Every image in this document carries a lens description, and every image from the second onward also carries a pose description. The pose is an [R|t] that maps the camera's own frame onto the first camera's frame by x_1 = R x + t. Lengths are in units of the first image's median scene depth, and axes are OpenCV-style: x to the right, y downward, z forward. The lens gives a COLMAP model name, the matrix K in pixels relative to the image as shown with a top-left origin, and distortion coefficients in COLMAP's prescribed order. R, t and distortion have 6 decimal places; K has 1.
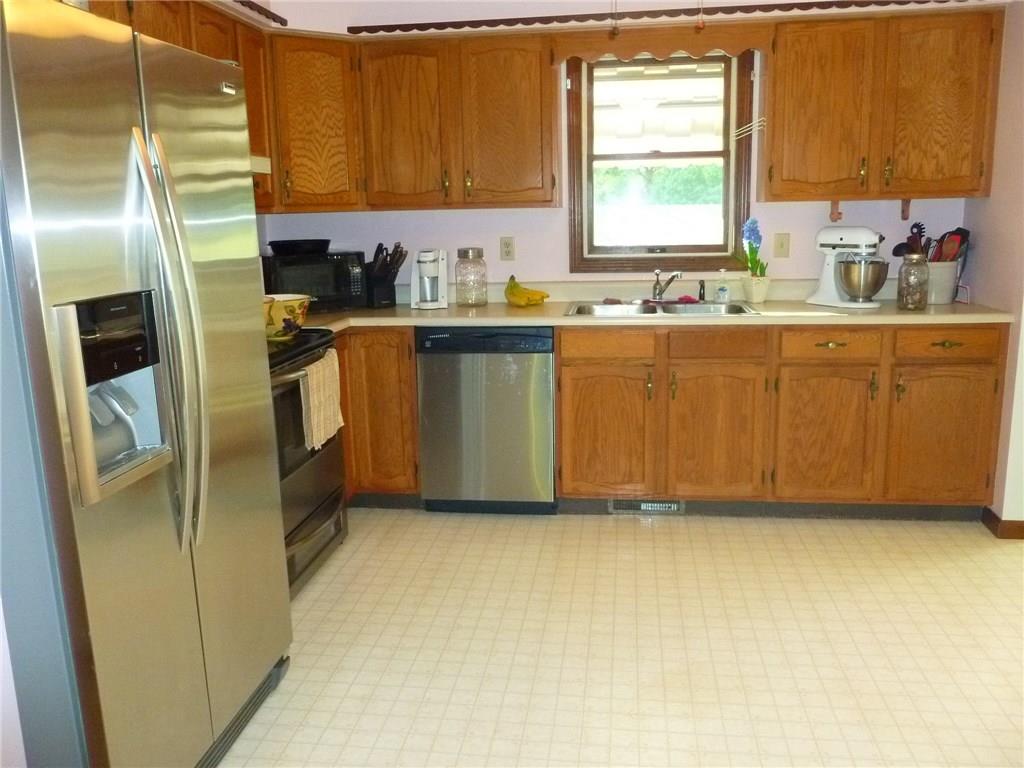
lens RADIAL K [[865.1, 0, 512.0], [0, 865.1, 384.0], [0, 0, 1]] dist [-0.033078, 0.006013]
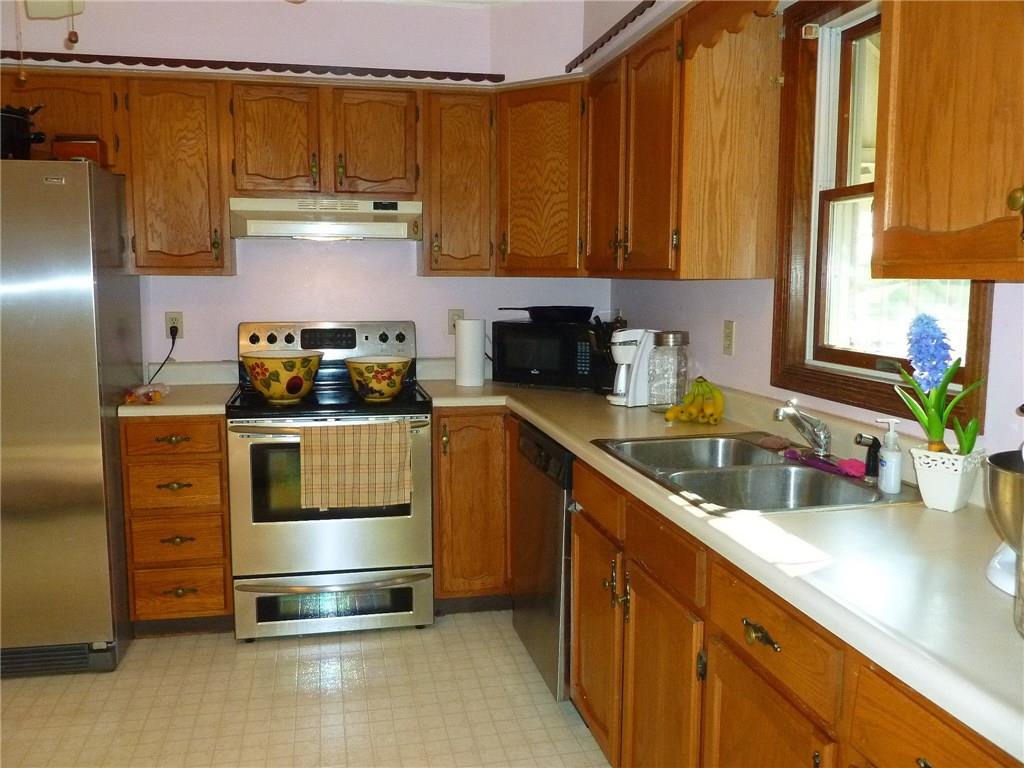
lens RADIAL K [[865.1, 0, 512.0], [0, 865.1, 384.0], [0, 0, 1]] dist [-0.033078, 0.006013]
pose [[0.350887, 0.140146, -0.925871, 0.629929], [-0.195343, 0.977939, 0.073996, -0.153896], [0.915816, 0.154898, 0.370523, 0.669476]]
